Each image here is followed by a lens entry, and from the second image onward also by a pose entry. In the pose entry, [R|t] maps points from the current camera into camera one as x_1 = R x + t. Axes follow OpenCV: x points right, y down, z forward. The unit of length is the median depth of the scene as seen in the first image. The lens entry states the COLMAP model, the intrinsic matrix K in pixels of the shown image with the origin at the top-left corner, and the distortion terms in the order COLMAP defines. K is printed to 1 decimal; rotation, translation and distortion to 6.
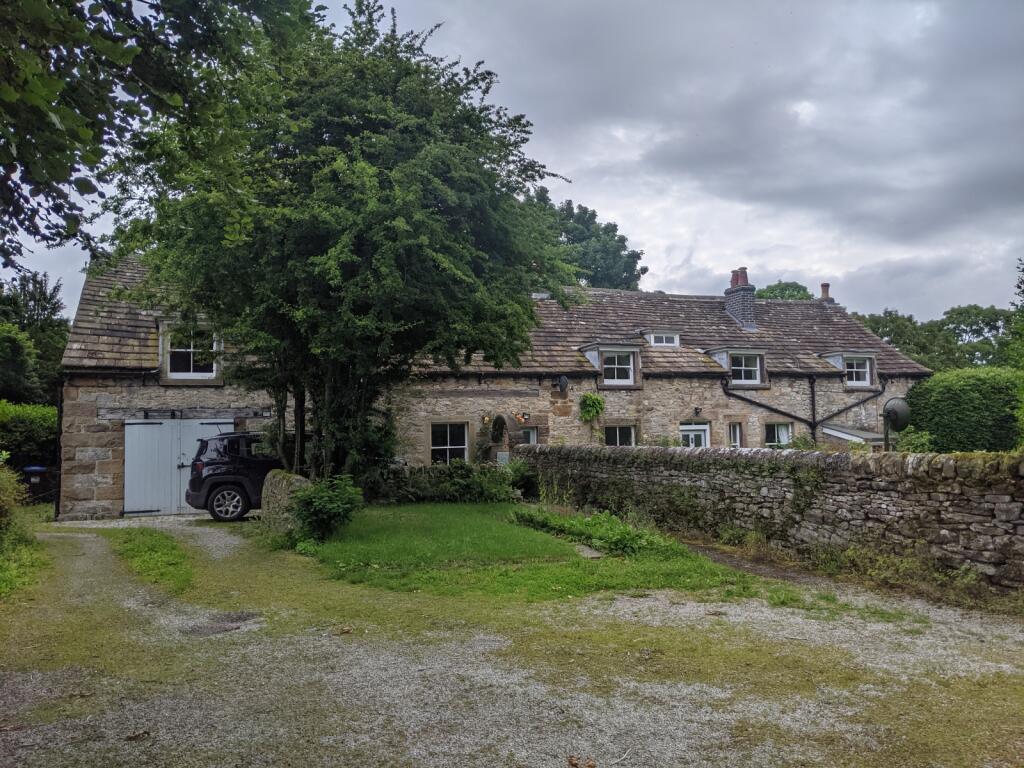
lens RADIAL K [[823.0, 0, 512.0], [0, 823.0, 384.0], [0, 0, 1]] dist [0.118832, -0.263248]
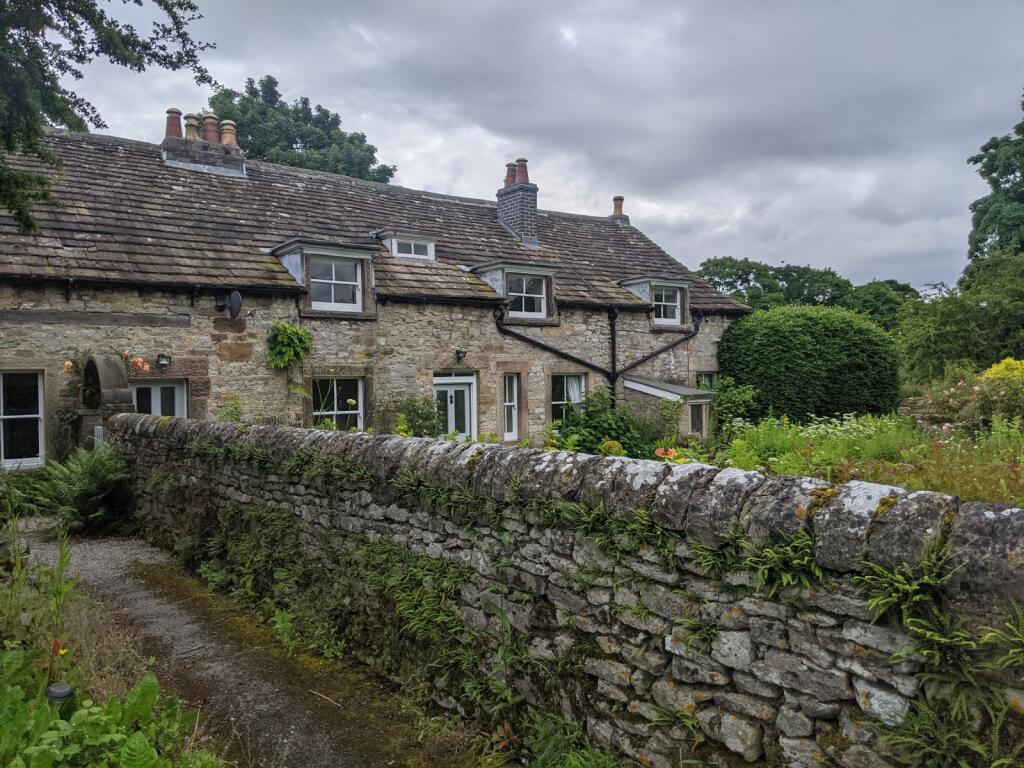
lens RADIAL K [[823.0, 0, 512.0], [0, 823.0, 384.0], [0, 0, 1]] dist [0.118832, -0.263248]
pose [[0.959285, -0.000349, 0.282439, 0.074966], [-0.016129, 0.998300, 0.056015, 0.017212], [-0.281978, -0.058290, 0.957648, 0.341640]]
